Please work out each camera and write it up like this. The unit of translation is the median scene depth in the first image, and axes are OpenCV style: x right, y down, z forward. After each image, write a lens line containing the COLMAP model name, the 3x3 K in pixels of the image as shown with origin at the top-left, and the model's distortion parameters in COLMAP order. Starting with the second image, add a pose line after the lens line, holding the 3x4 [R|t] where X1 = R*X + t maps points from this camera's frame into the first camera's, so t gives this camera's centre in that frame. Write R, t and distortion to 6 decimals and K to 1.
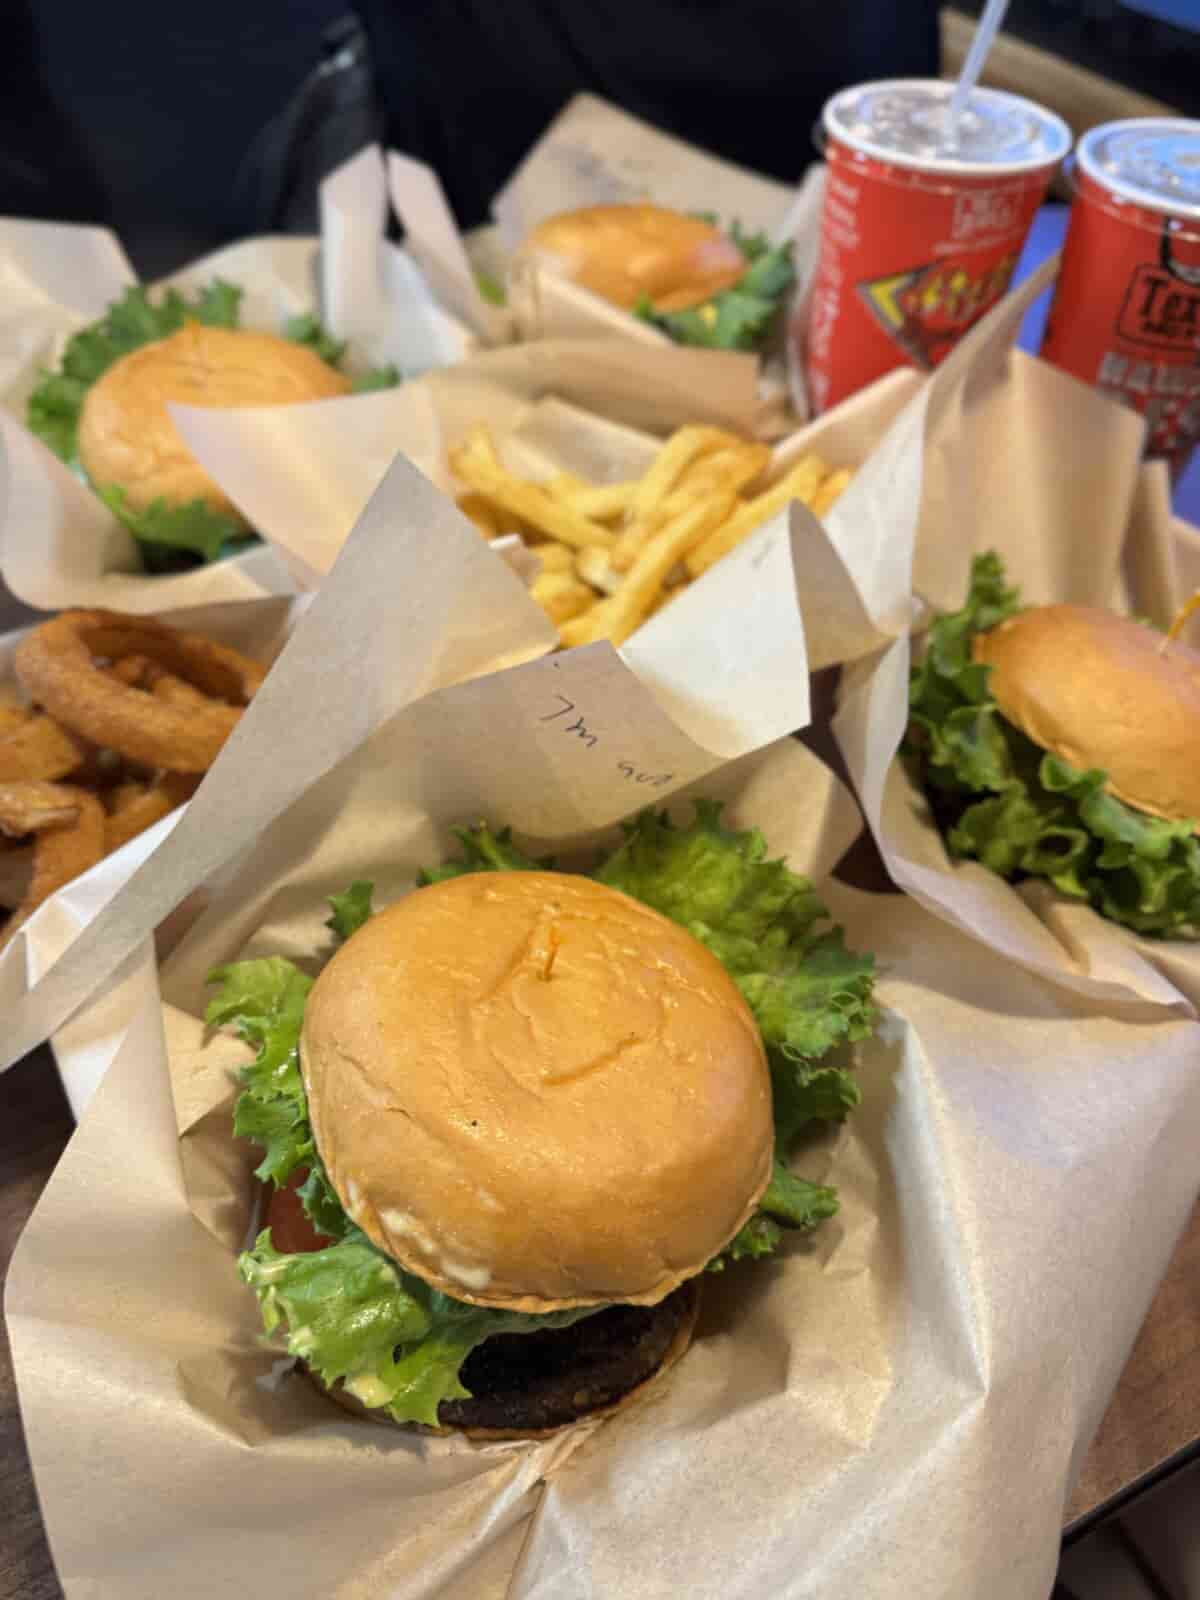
lens RADIAL K [[1125.9, 0, 594.1], [0, 1125.9, 796.6], [0, 0, 1]] dist [0.011034, -0.001707]
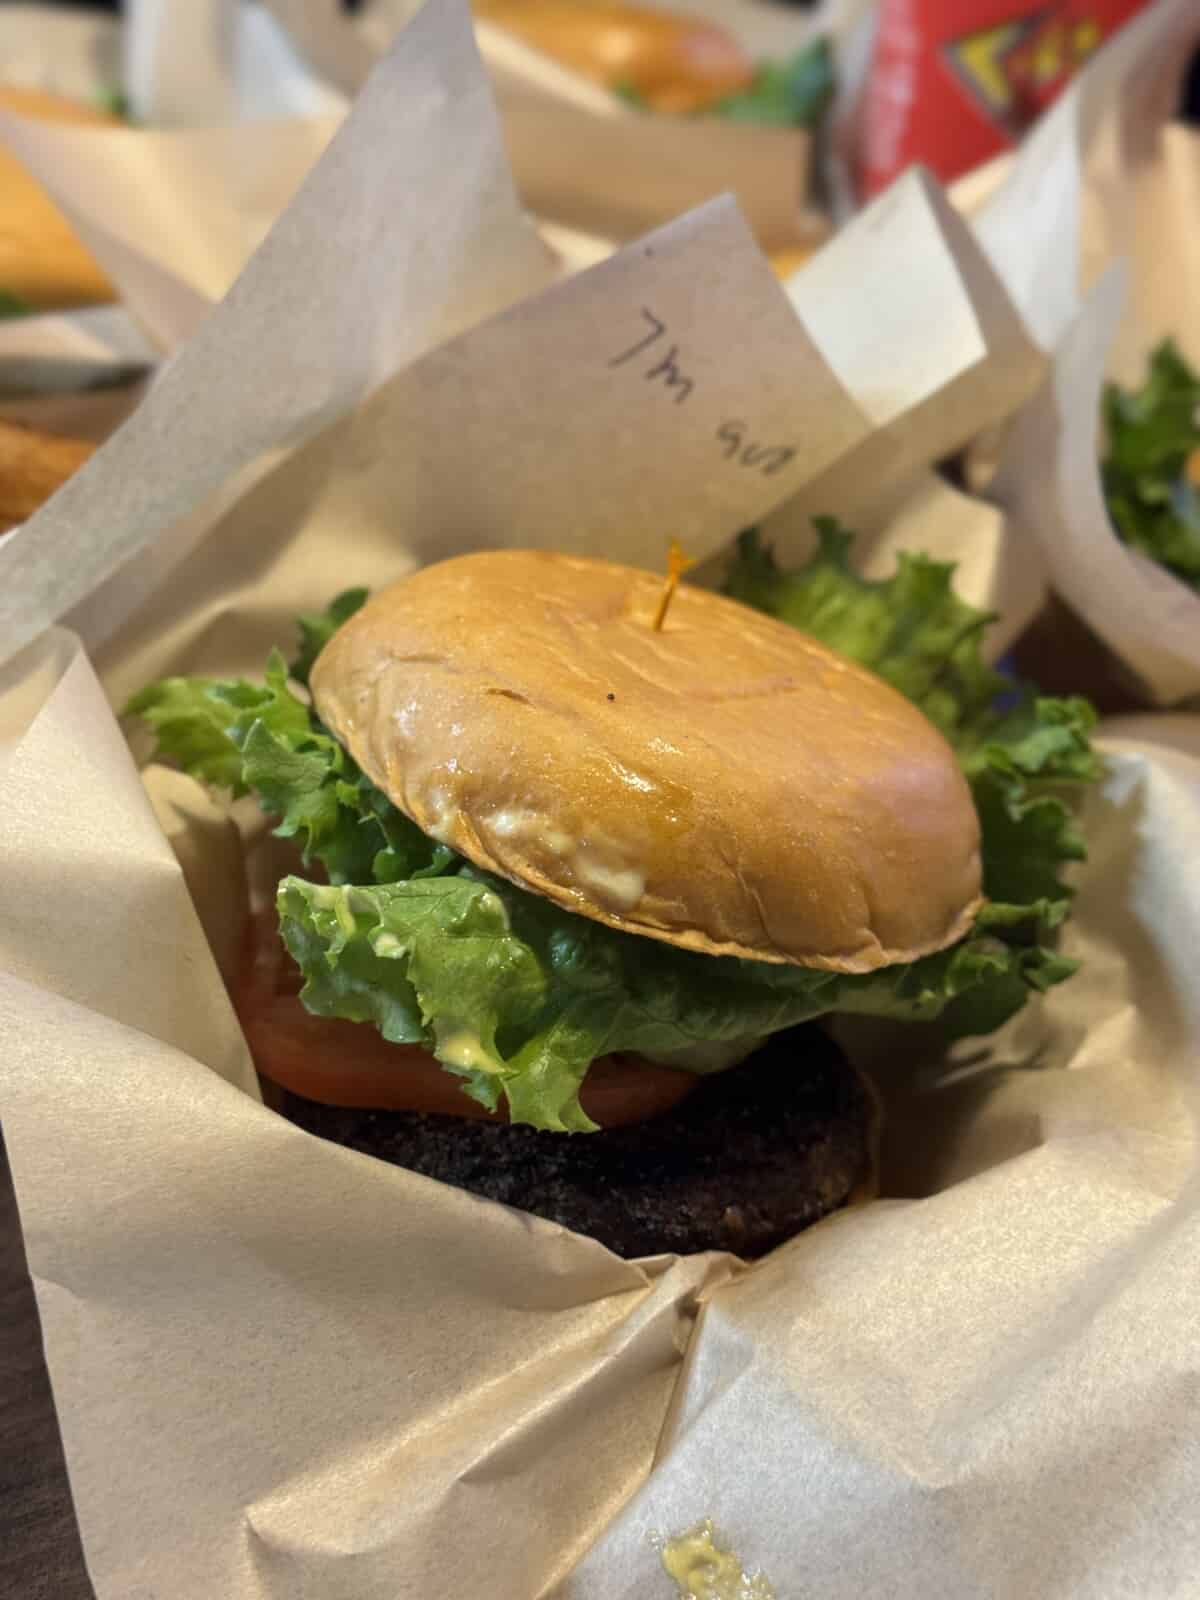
lens RADIAL K [[2219.6, 0, 601.6], [0, 2219.6, 801.3], [0, 0, 1]] dist [0.012731, 0.000000]
pose [[0.993647, 0.001073, 0.112540, -0.222983], [0.027247, 0.967913, -0.249803, 0.581949], [-0.109197, 0.251283, 0.961734, -0.298009]]
